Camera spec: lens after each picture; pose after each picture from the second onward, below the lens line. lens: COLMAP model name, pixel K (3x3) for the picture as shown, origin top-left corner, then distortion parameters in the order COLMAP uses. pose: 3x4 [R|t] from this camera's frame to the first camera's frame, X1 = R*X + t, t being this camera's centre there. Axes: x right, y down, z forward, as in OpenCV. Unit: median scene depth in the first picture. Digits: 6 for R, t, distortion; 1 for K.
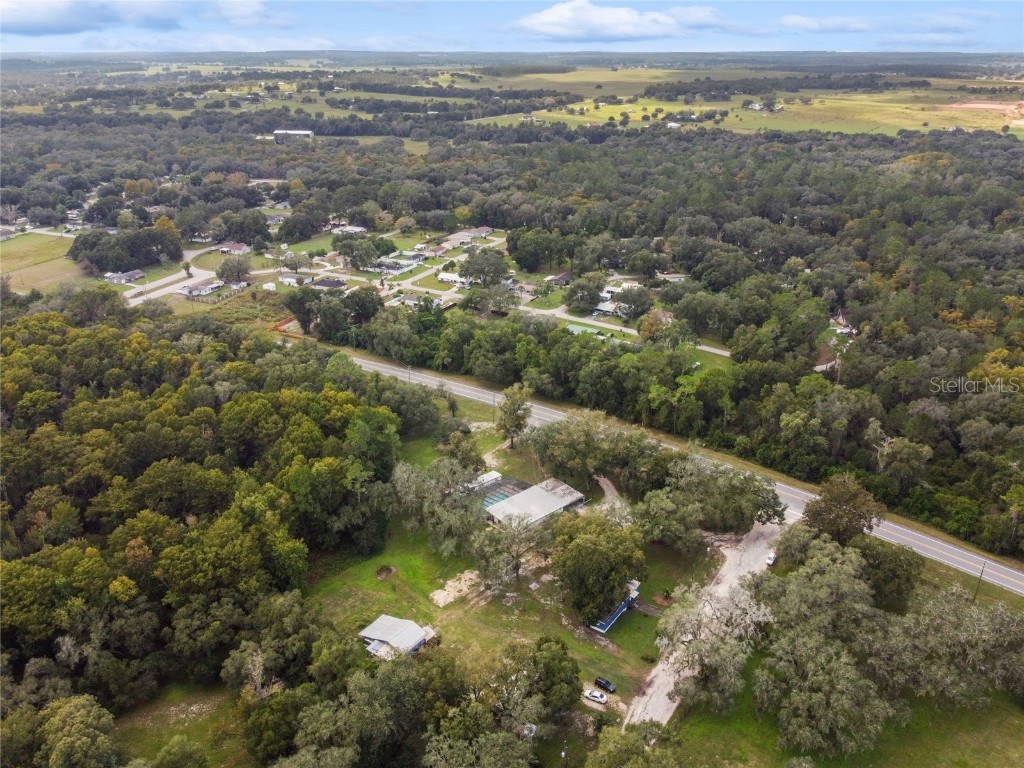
lens RADIAL K [[785.8, 0, 511.7], [0, 785.8, 401.5], [0, 0, 1]] dist [-0.005734, 0.001861]
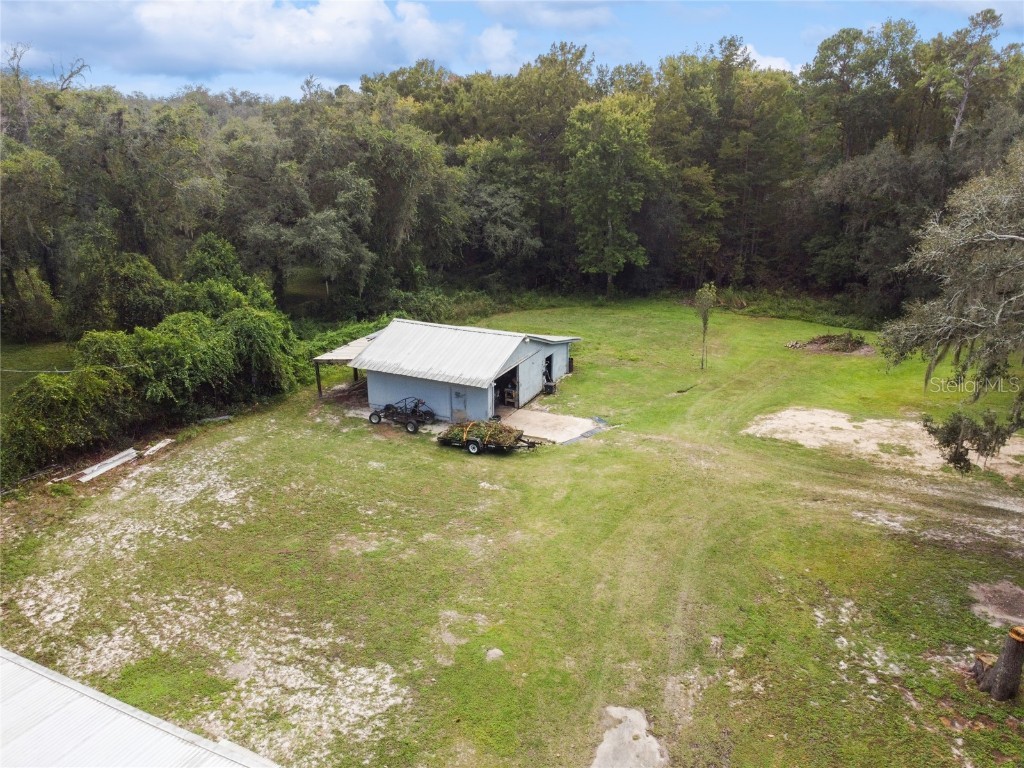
lens RADIAL K [[785.8, 0, 511.7], [0, 785.8, 401.5], [0, 0, 1]] dist [-0.005734, 0.001861]
pose [[0.182015, 0.342404, -0.921754, 0.038096], [-0.402867, 0.881090, 0.247747, 0.096433], [0.896977, 0.326251, 0.298315, 0.372892]]
